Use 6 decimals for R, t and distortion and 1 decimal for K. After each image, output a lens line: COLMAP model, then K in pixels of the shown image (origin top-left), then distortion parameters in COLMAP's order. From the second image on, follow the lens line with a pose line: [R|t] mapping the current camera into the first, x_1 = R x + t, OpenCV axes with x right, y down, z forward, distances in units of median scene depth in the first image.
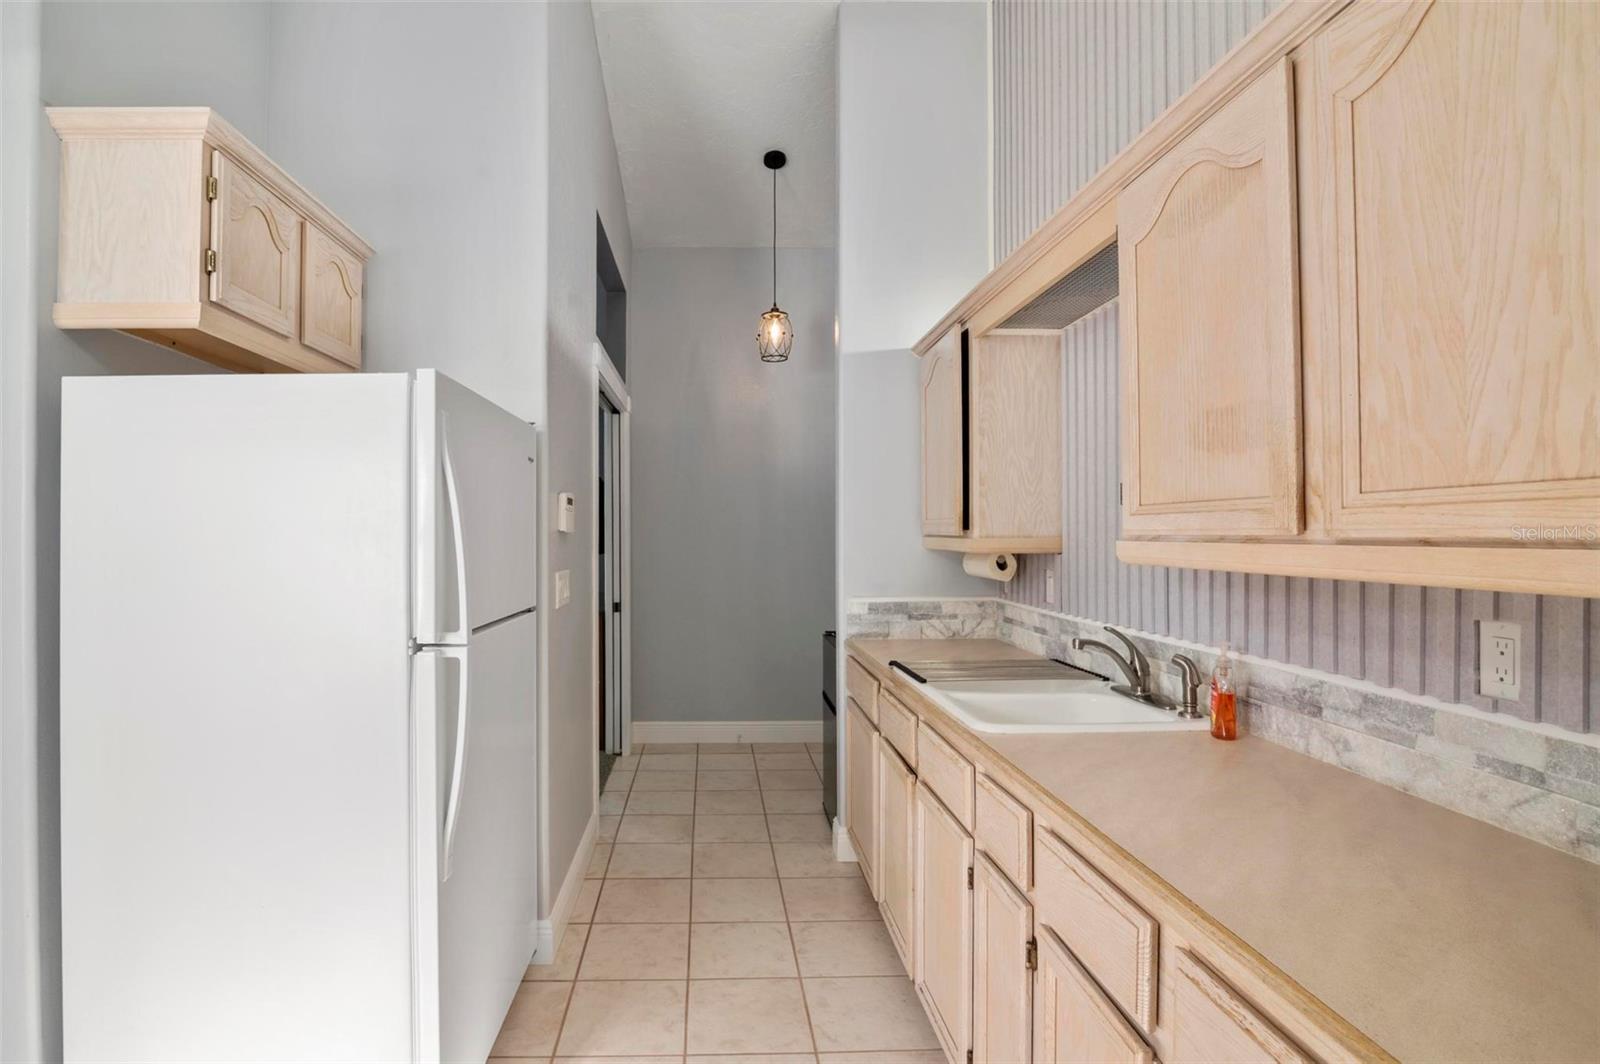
lens RADIAL K [[753.5, 0, 722.4], [0, 753.5, 531.9], [0, 0, 1]] dist [-0.011834, -0.001516]
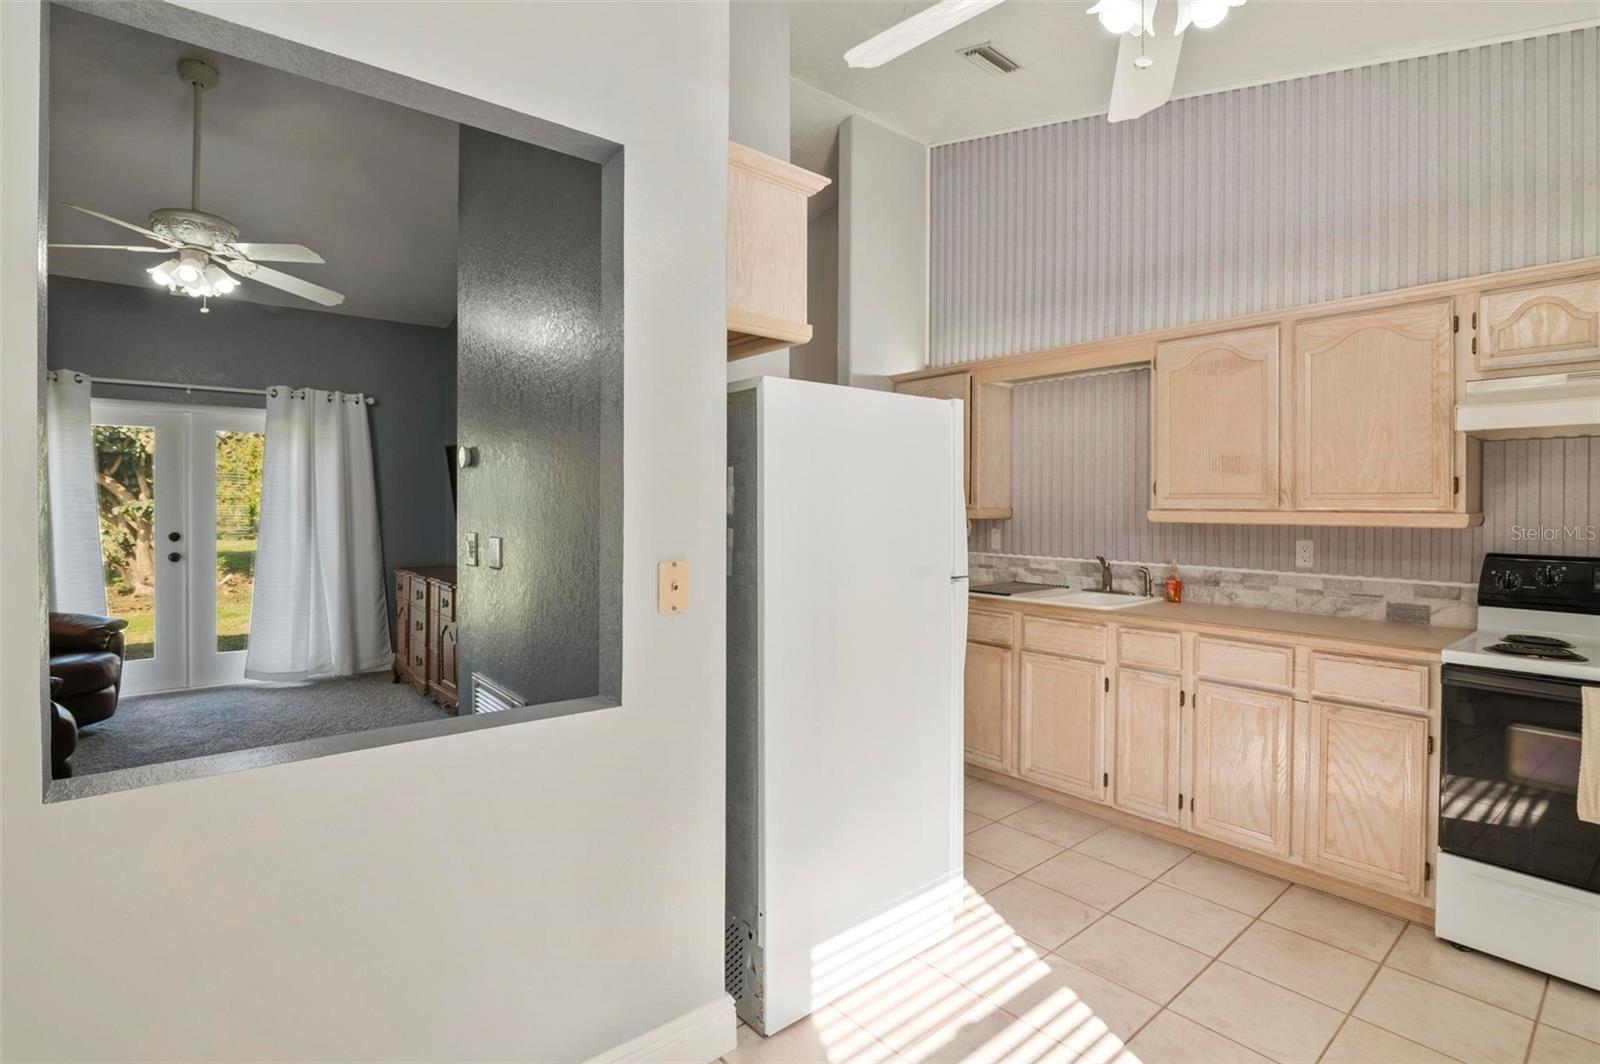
lens RADIAL K [[753.5, 0, 784.1], [0, 753.5, 514.5], [0, 0, 1]] dist [-0.011834, -0.001516]
pose [[0.786112, -0.002831, 0.618077, -1.865504], [-0.007589, 0.999870, 0.014232, 0.000306], [-0.618037, -0.015879, 0.785989, -0.000733]]
